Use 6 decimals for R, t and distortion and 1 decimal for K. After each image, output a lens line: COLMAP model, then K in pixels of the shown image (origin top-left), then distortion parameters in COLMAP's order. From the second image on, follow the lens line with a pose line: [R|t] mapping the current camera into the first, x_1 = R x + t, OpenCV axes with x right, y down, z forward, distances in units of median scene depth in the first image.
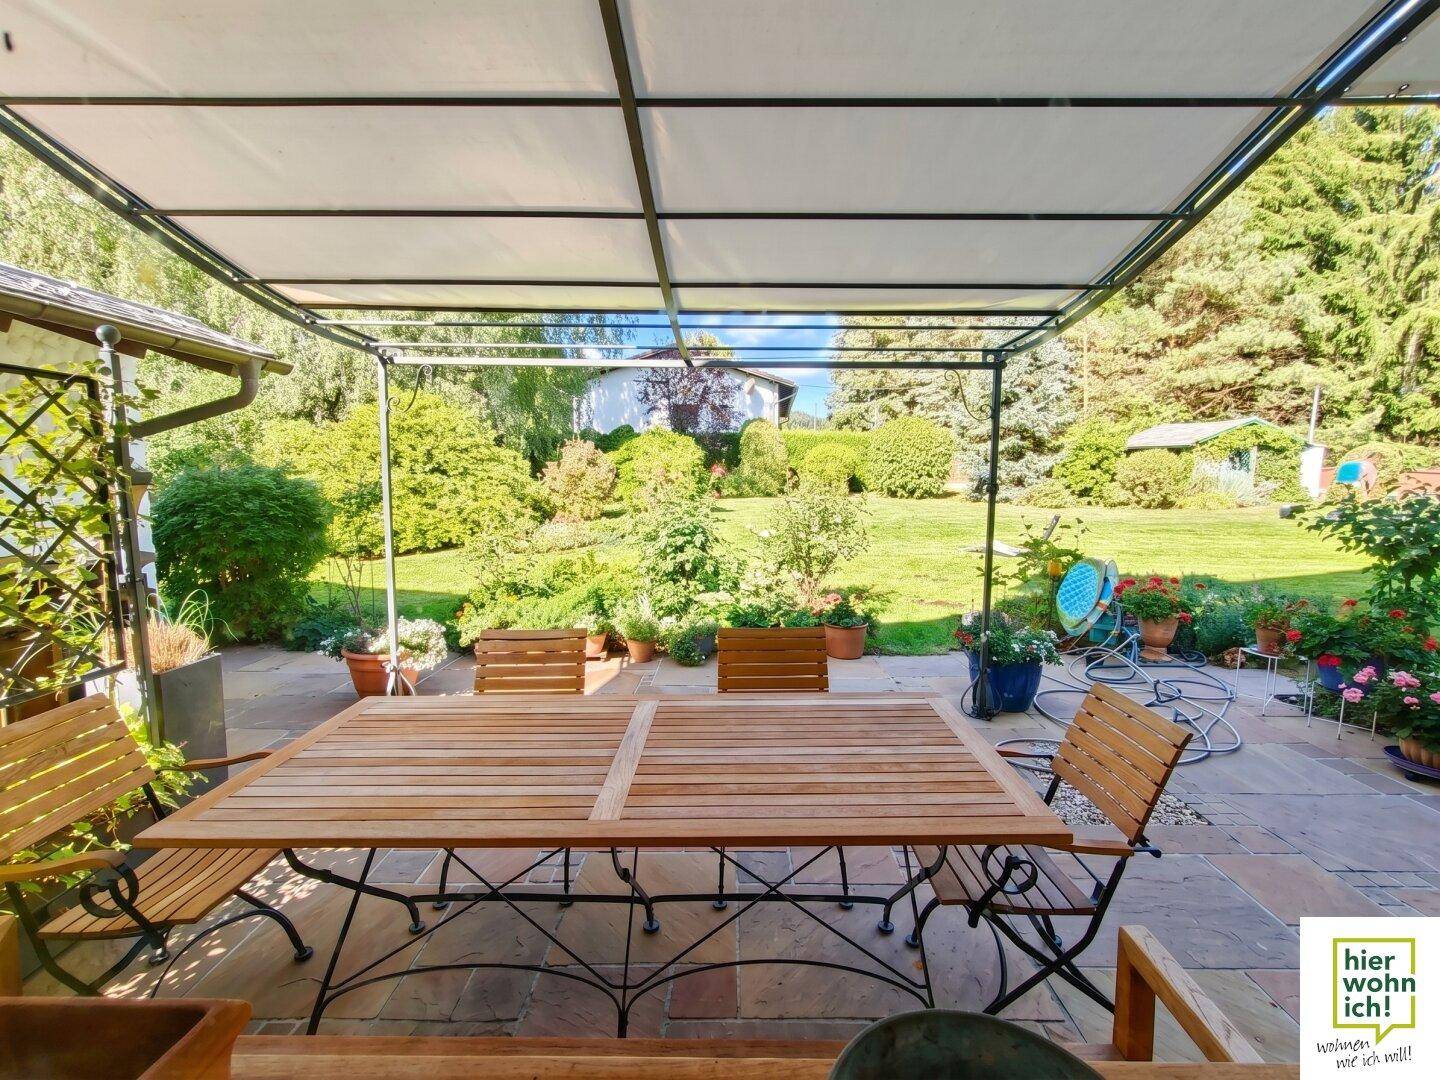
lens RADIAL K [[641.3, 0, 720.0], [0, 641.3, 540.0], [0, 0, 1]] dist [-0.002135, -0.000057]
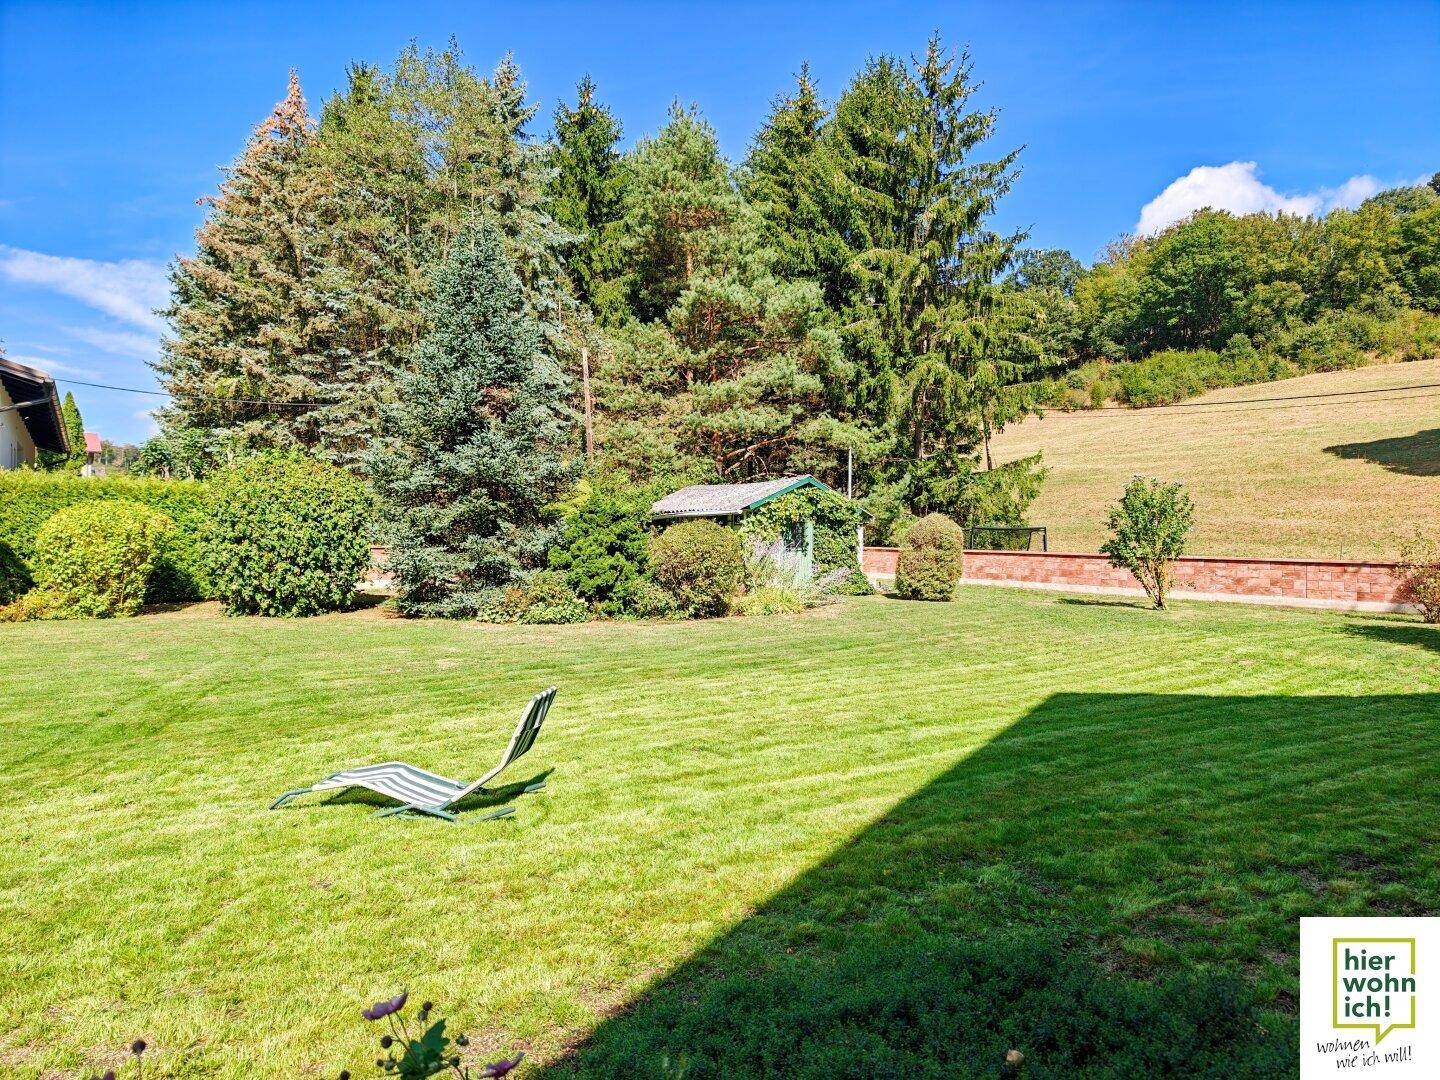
lens RADIAL K [[966.3, 0, 734.8], [0, 966.3, 534.9], [0, 0, 1]] dist [0.063482, -0.090514]
pose [[0.790689, 0.000137, 0.612218, 0.086294], [0.077354, 0.991963, -0.100126, -0.019023], [-0.607312, 0.126527, 0.784323, 0.154487]]
